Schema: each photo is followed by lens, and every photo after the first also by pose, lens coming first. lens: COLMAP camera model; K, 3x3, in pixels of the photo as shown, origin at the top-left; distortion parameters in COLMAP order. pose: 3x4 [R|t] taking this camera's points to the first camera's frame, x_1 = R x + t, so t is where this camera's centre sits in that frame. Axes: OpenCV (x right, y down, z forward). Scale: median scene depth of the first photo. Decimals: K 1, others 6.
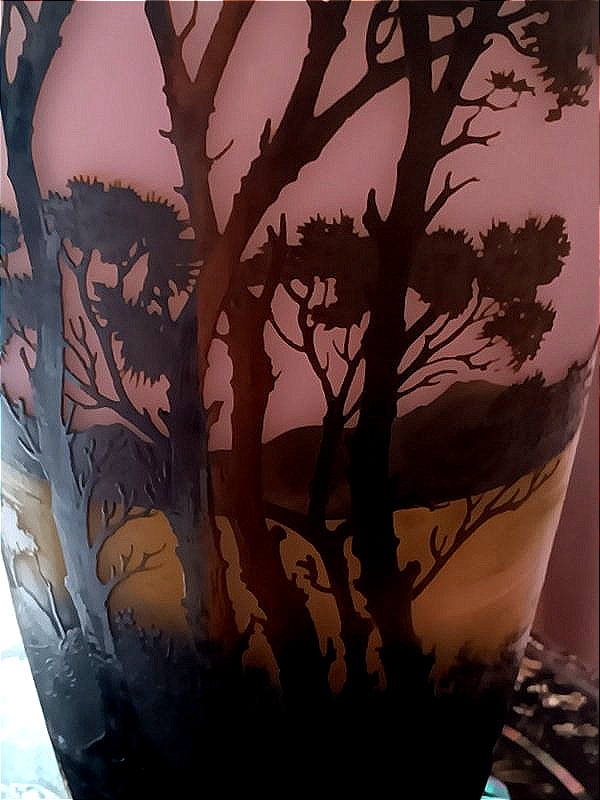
lens RADIAL K [[1447.8, 0, 300.0], [0, 1447.8, 400.0], [0, 0, 1]] dist [0.080517, 0.075715]
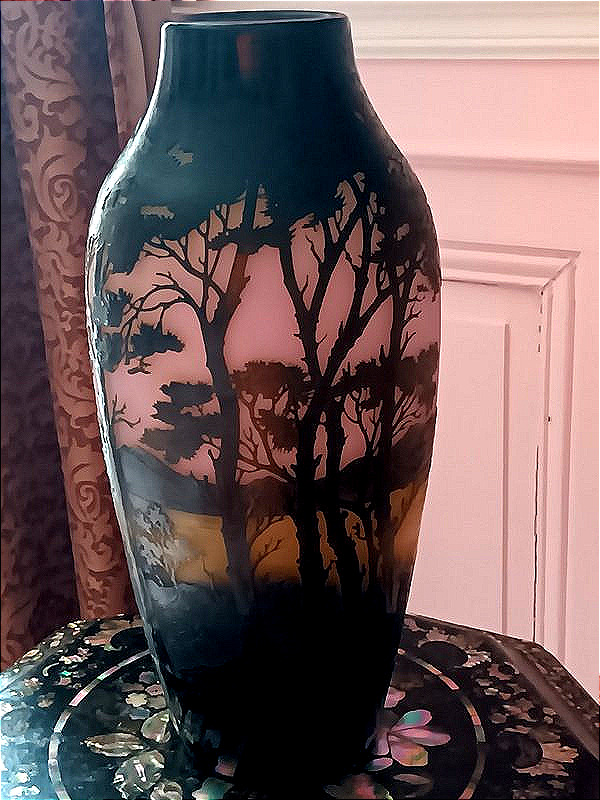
lens RADIAL K [[1447.8, 0, 300.0], [0, 1447.8, 400.0], [0, 0, 1]] dist [0.080517, 0.075715]
pose [[0.898779, -0.175079, 0.401926, -0.925748], [0.195893, 0.980565, -0.010918, -0.060466], [-0.392202, 0.088547, 0.915607, -0.926723]]
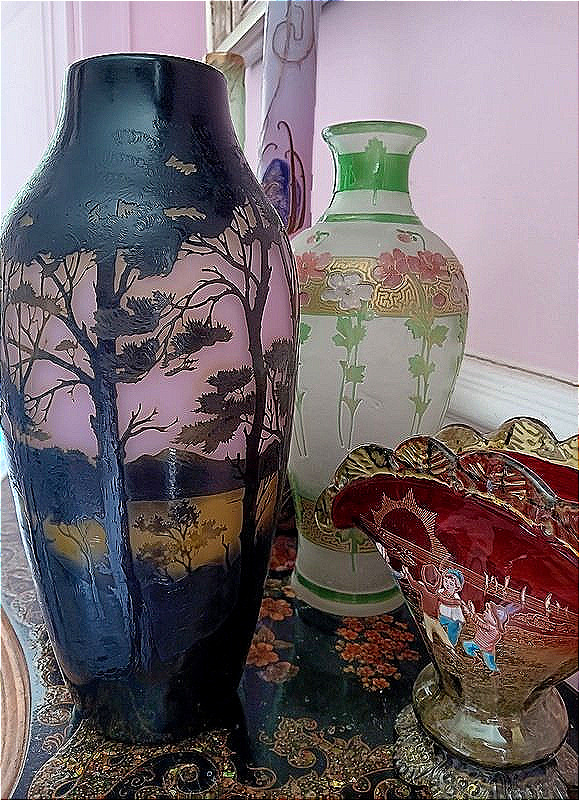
lens RADIAL K [[646.5, 0, 289.5], [0, 646.5, 400.0], [0, 0, 1]] dist [0.007529, 0.001321]
pose [[0.042689, -0.235136, 0.971025, -1.236334], [0.351903, 0.913165, 0.205654, -0.276040], [-0.935063, 0.332927, 0.121727, 0.860860]]
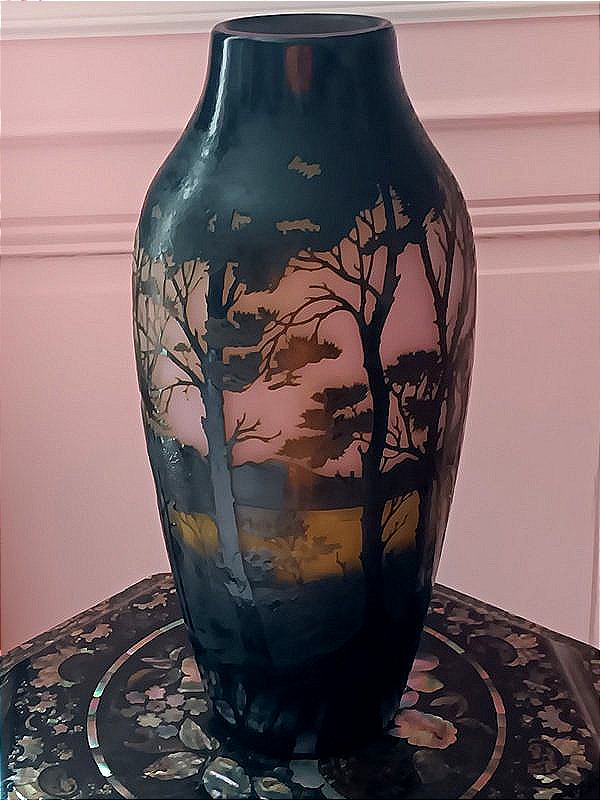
lens RADIAL K [[1447.8, 0, 300.0], [0, 1447.8, 400.0], [0, 0, 1]] dist [0.080517, 0.075715]
pose [[0.486492, -0.348401, 0.801213, -1.995317], [0.338247, 0.920642, 0.194952, -0.564121], [-0.805552, 0.176166, 0.565731, -0.112907]]
